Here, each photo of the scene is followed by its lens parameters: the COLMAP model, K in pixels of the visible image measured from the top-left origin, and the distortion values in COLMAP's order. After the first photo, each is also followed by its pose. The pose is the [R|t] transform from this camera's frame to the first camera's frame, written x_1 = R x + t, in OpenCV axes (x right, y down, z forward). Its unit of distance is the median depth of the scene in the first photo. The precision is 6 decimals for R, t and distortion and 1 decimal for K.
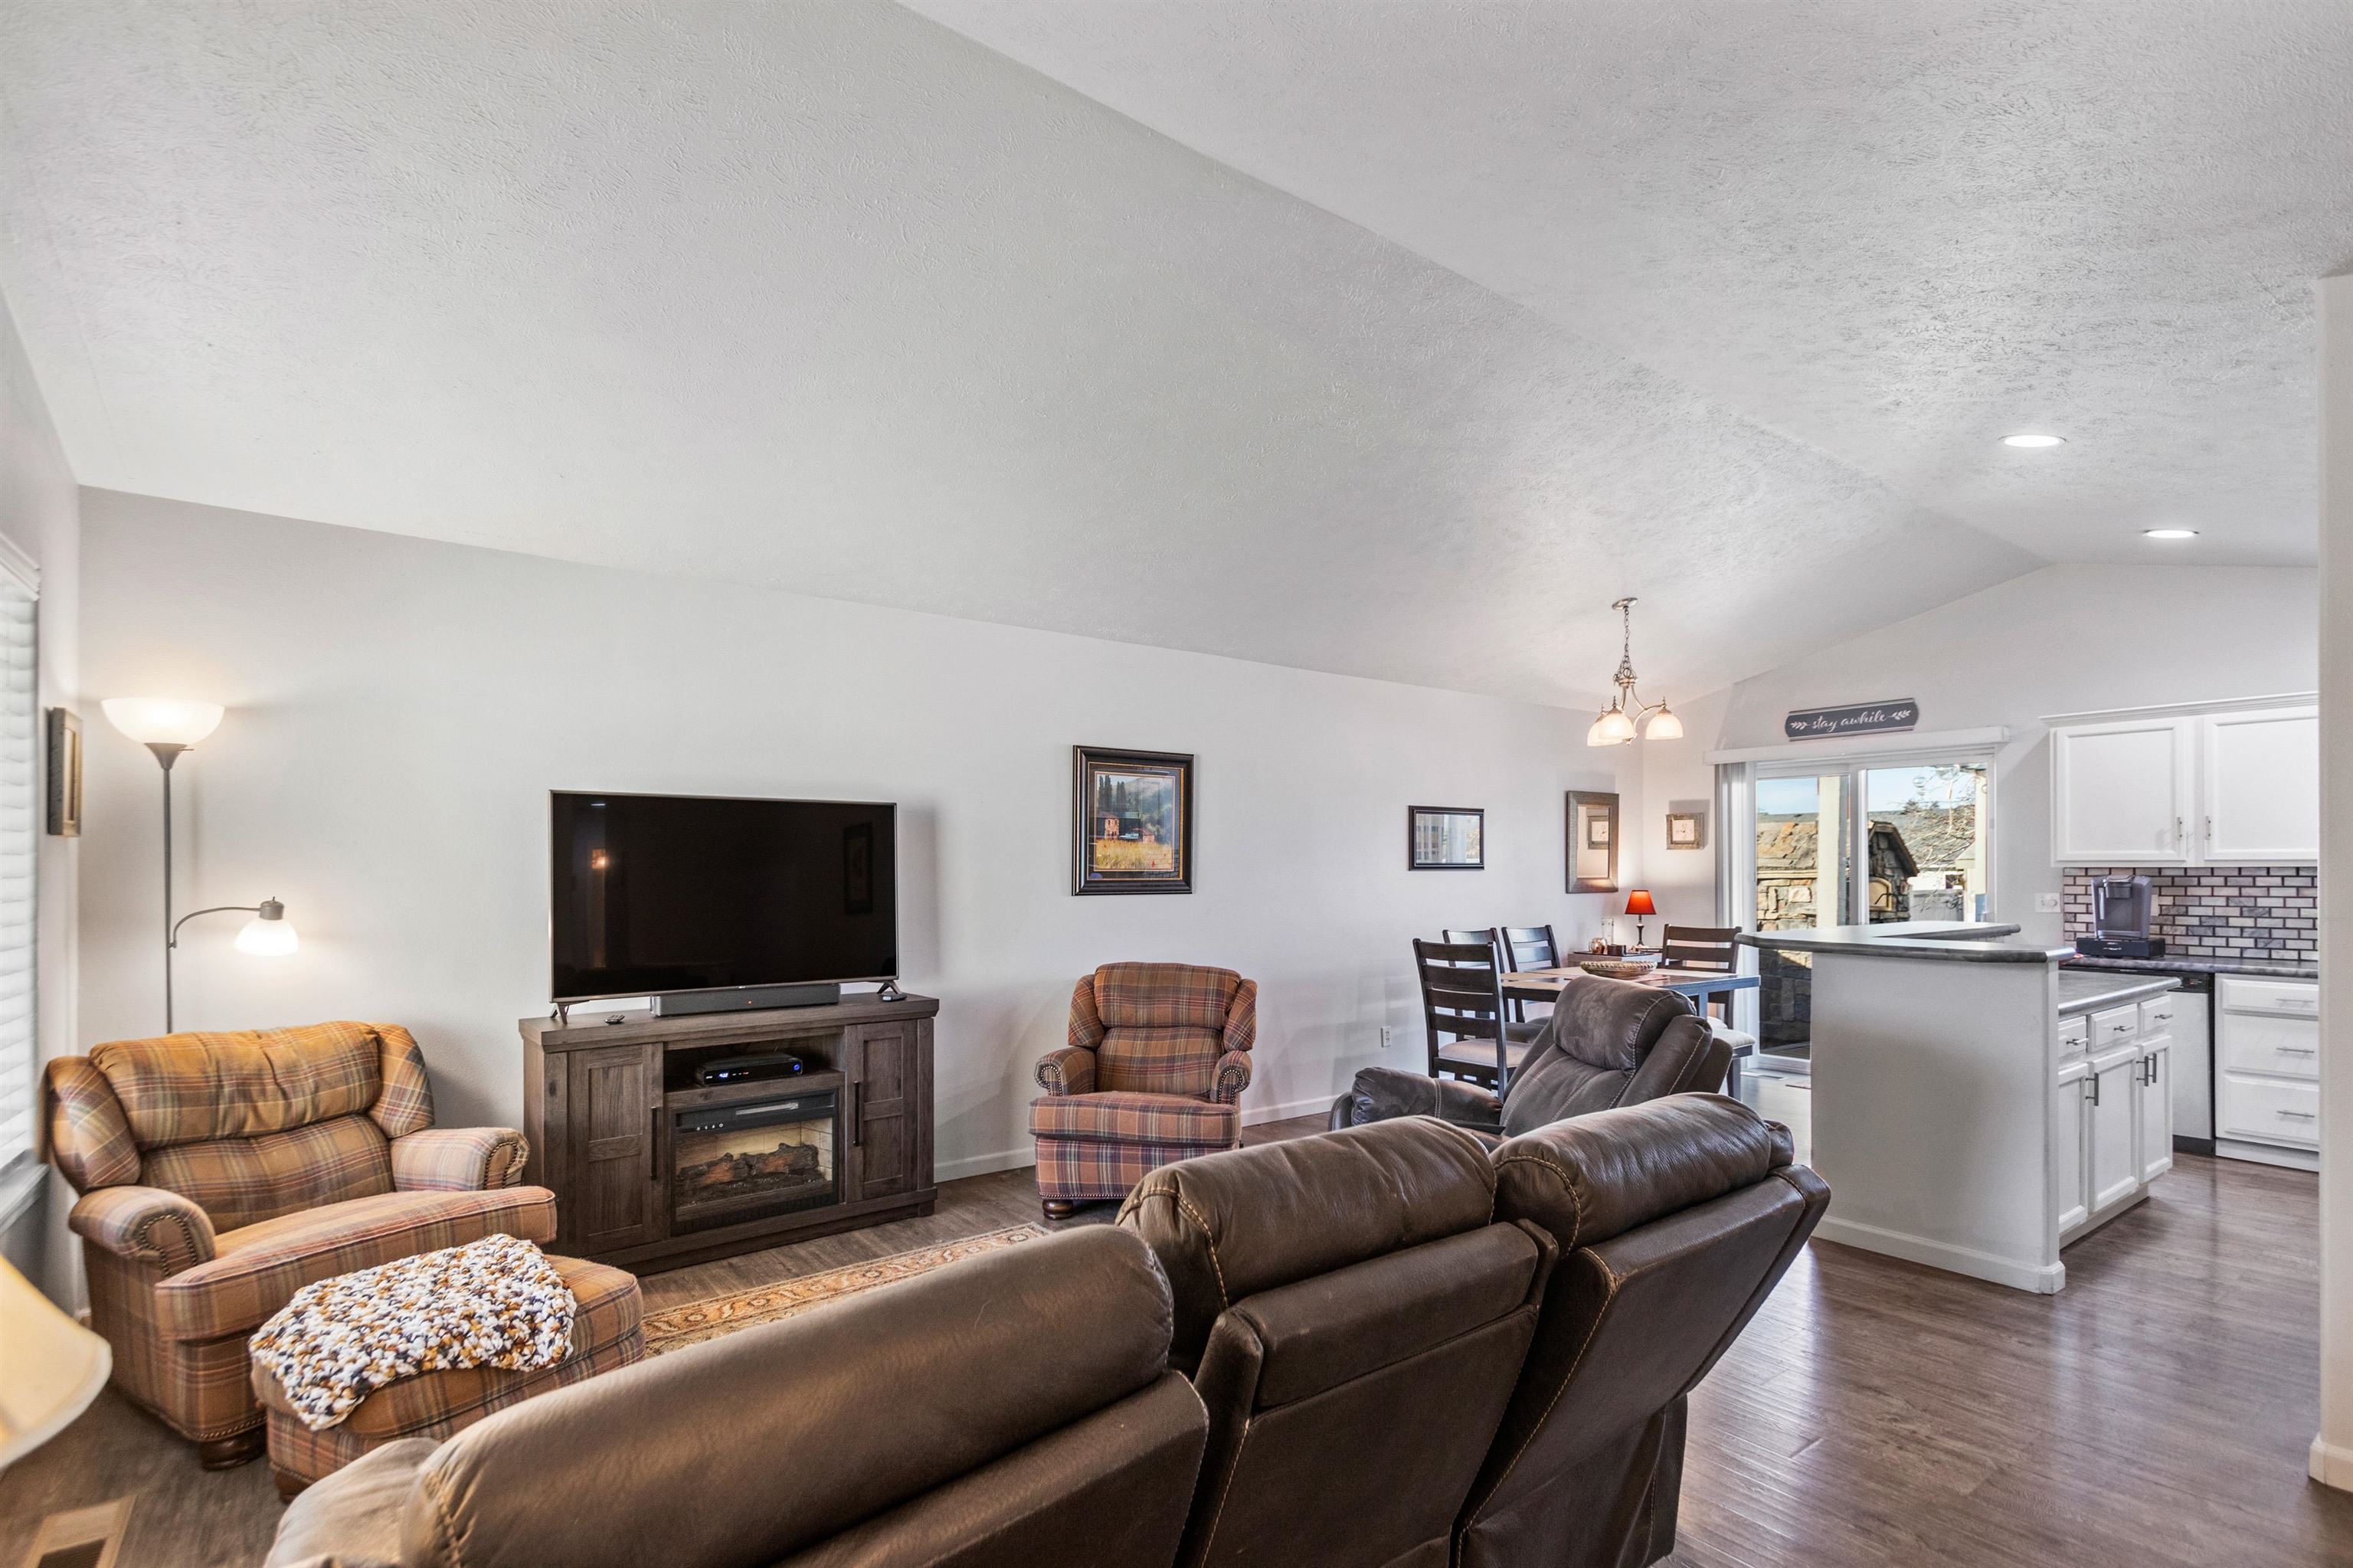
lens RADIAL K [[1095.7, 0, 1152.4], [0, 1095.7, 867.3], [0, 0, 1]] dist [0.003108, -0.000992]
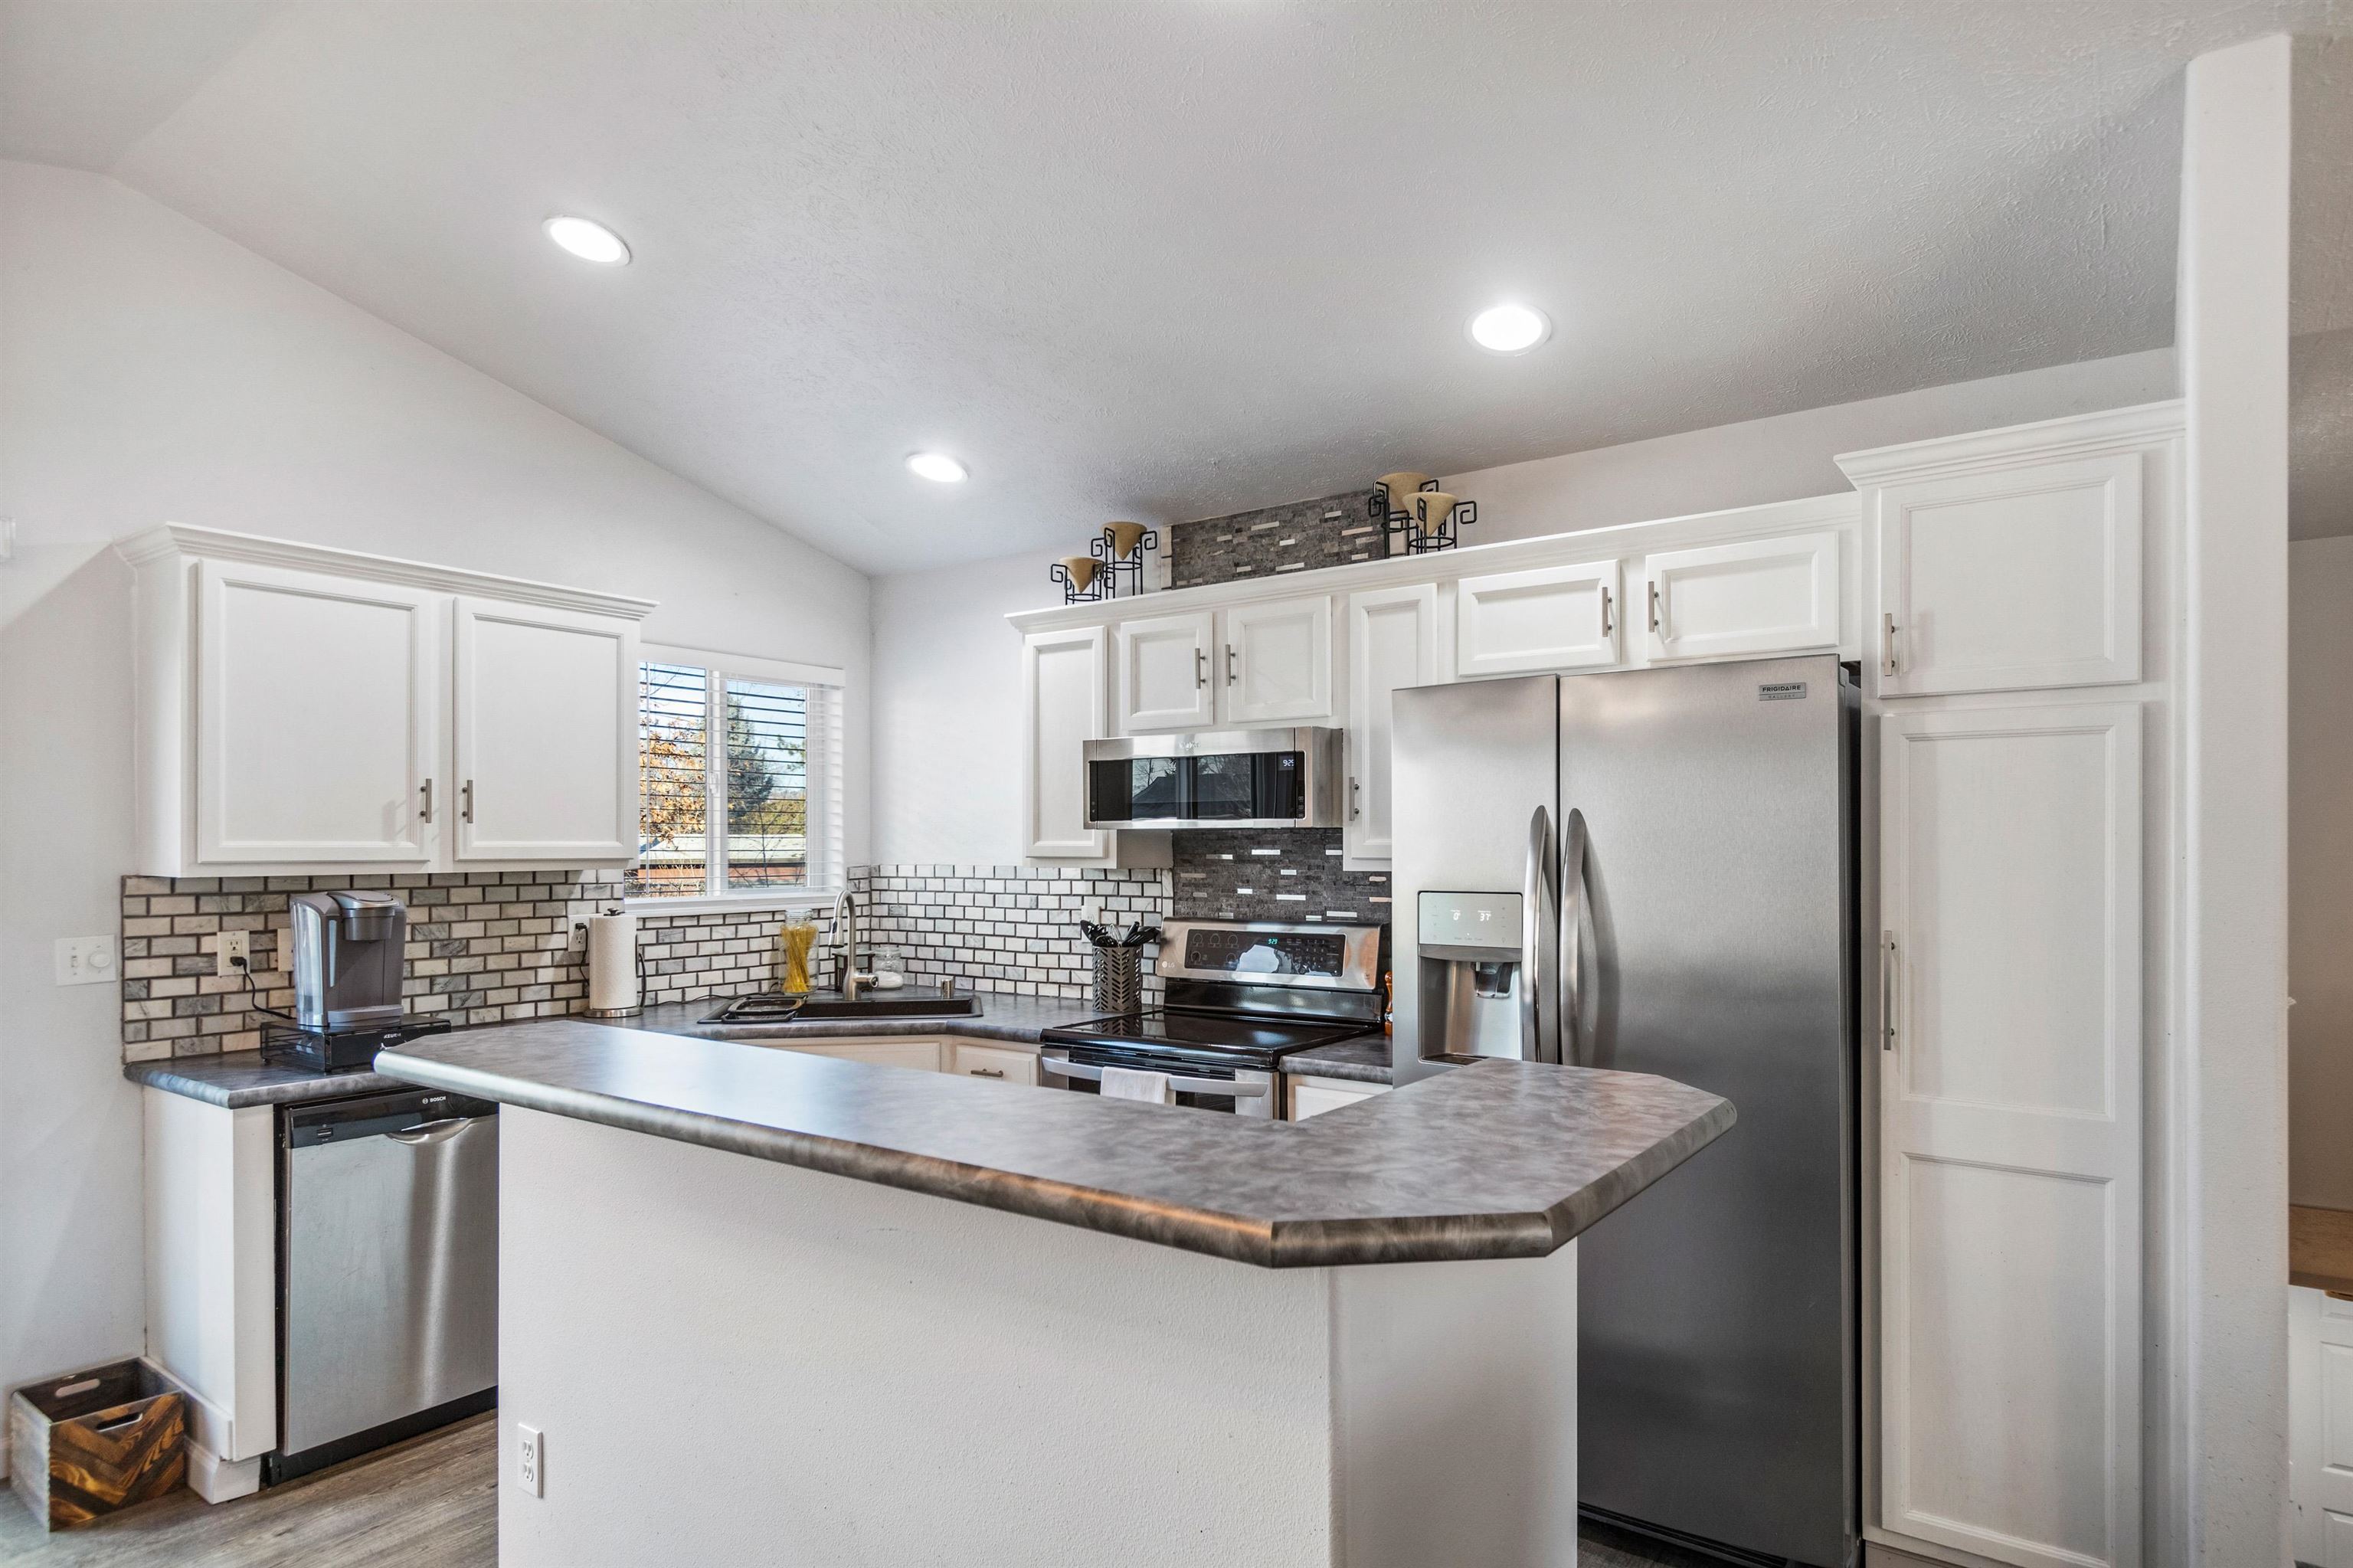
lens RADIAL K [[1309.1, 0, 1166.3], [0, 1309.1, 840.0], [0, 0, 1]] dist [0.003508, -0.000892]
pose [[-0.313330, 0.004350, 0.949634, 0.170972], [0.001460, 0.999991, -0.004099, -0.009918], [-0.949643, 0.000102, -0.313333, 0.647128]]
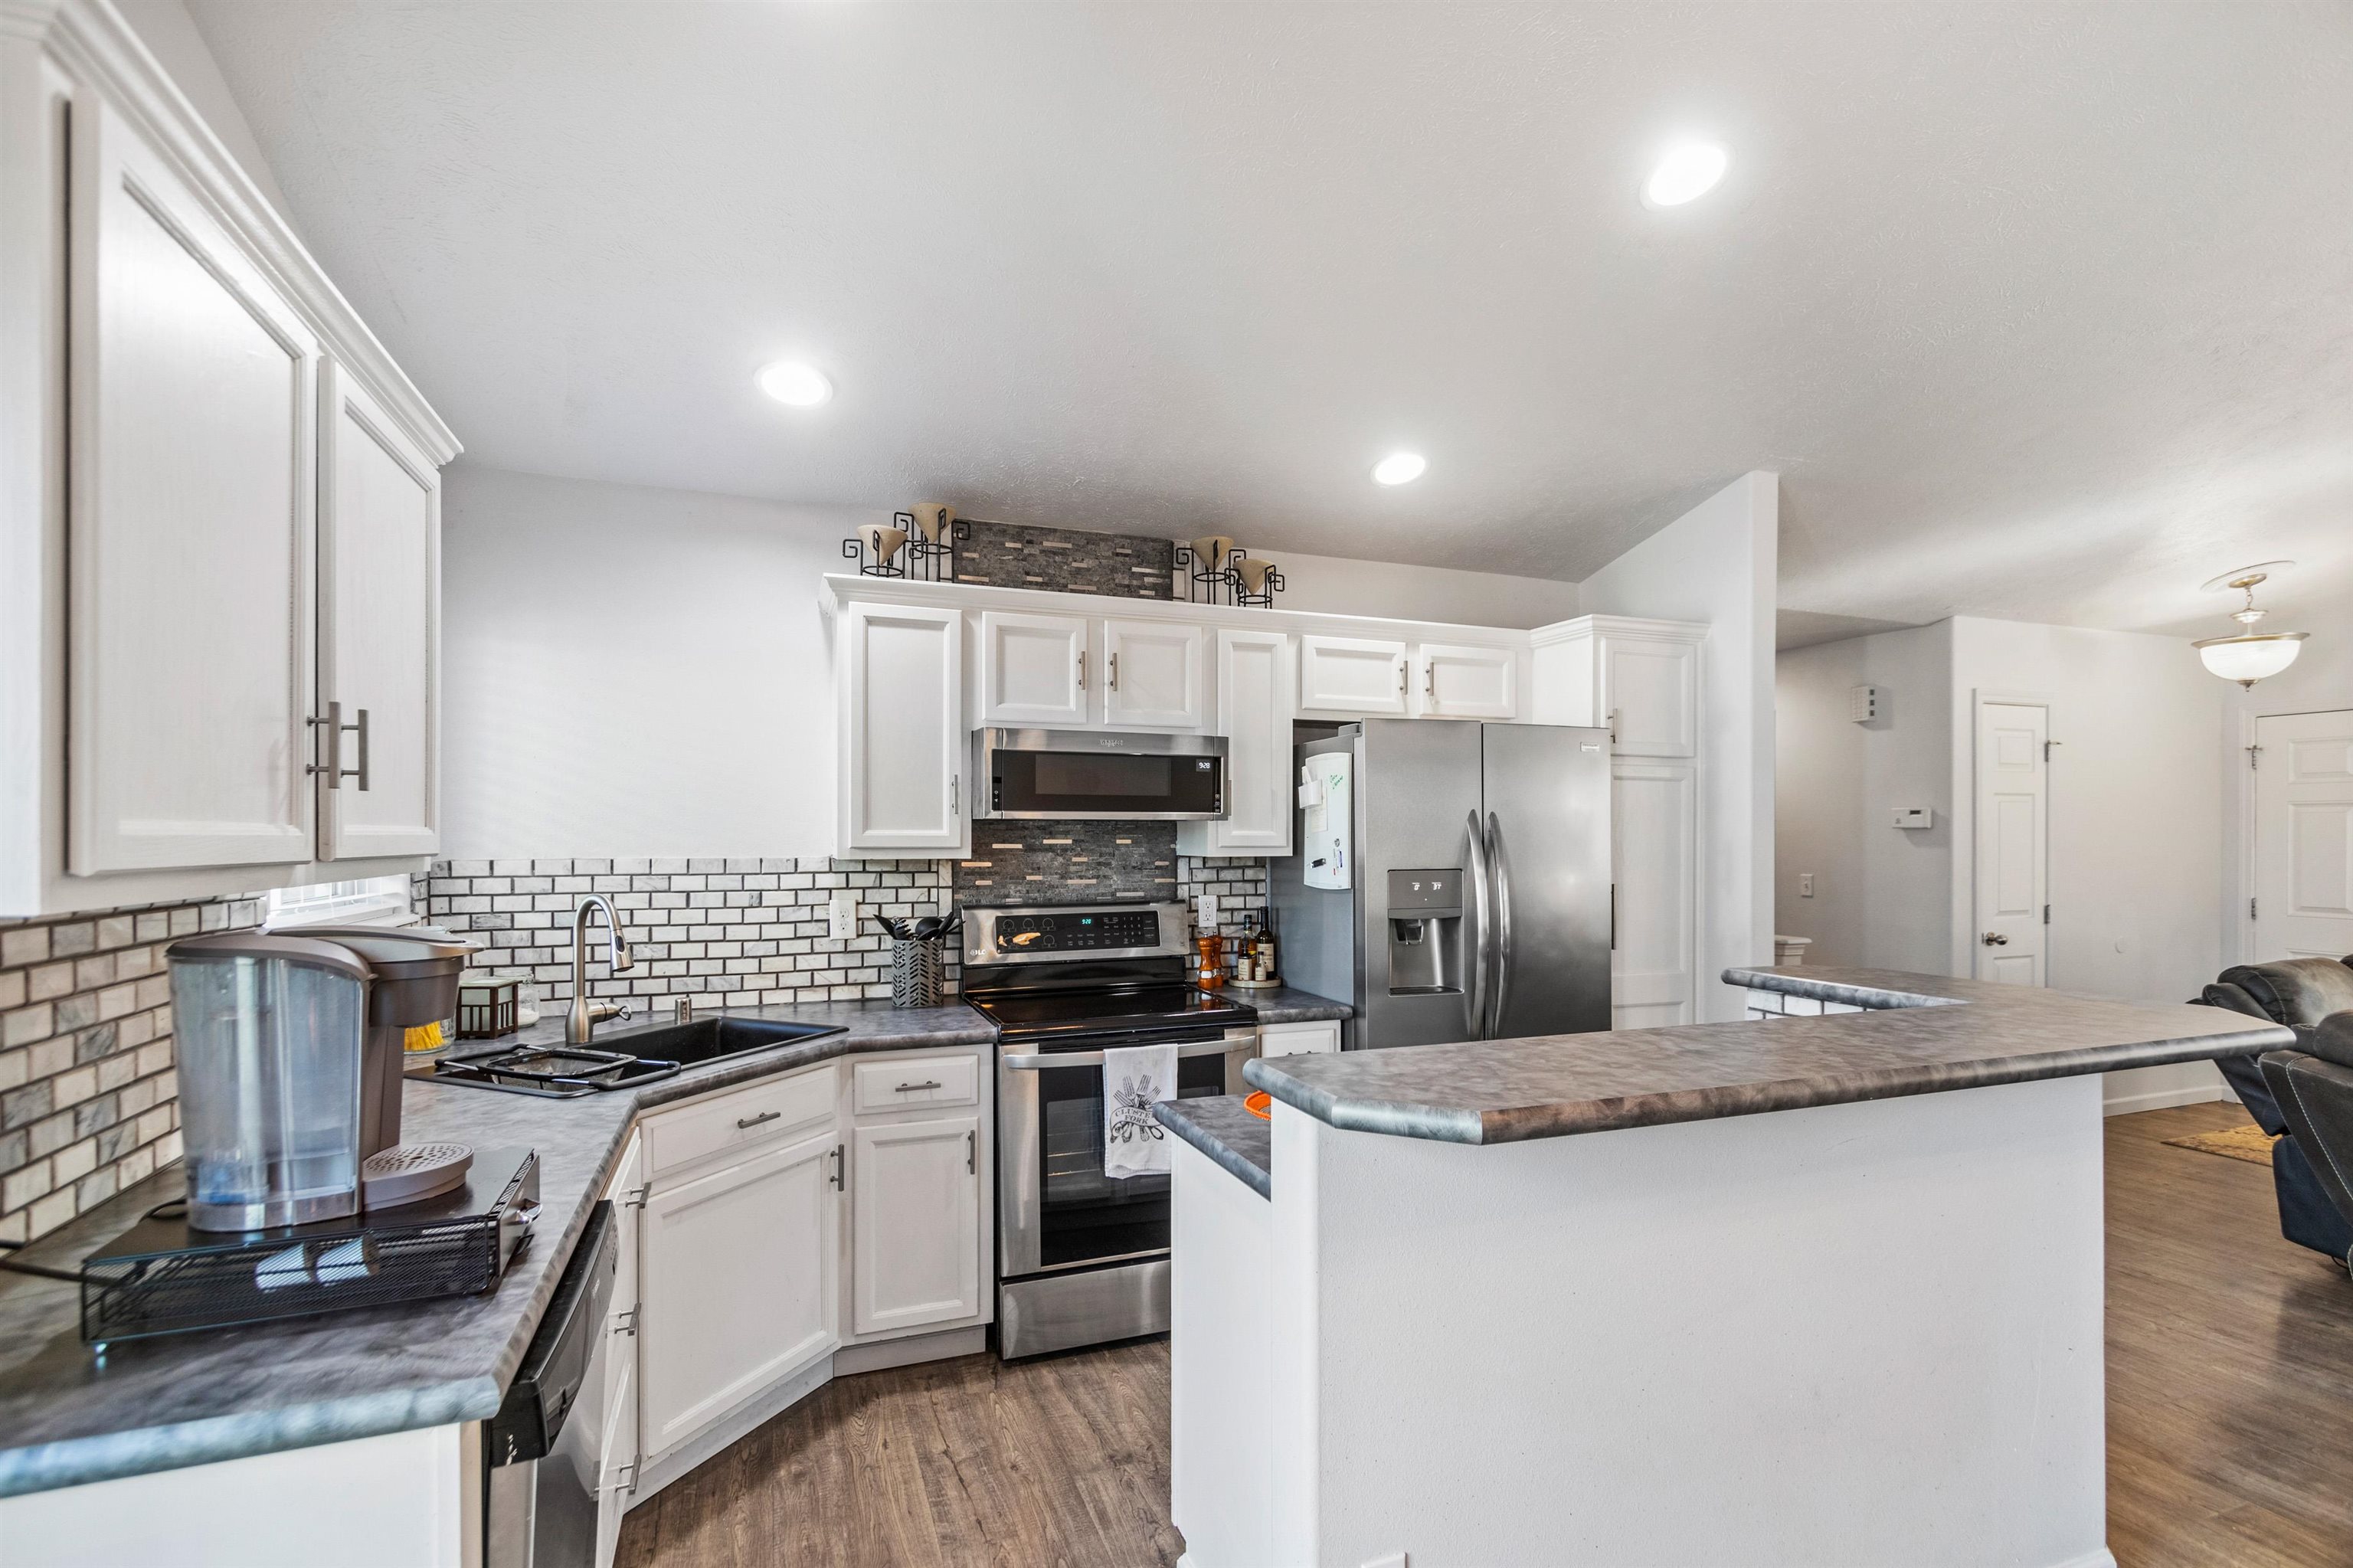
lens RADIAL K [[1092.8, 0, 1170.6], [0, 1092.8, 837.9], [0, 0, 1]] dist [0.003628, 0.000349]
pose [[-0.966183, -0.000859, 0.257856, 0.503445], [-0.000642, 0.999999, 0.000927, -0.009209], [-0.257857, 0.000730, -0.966183, 0.913000]]
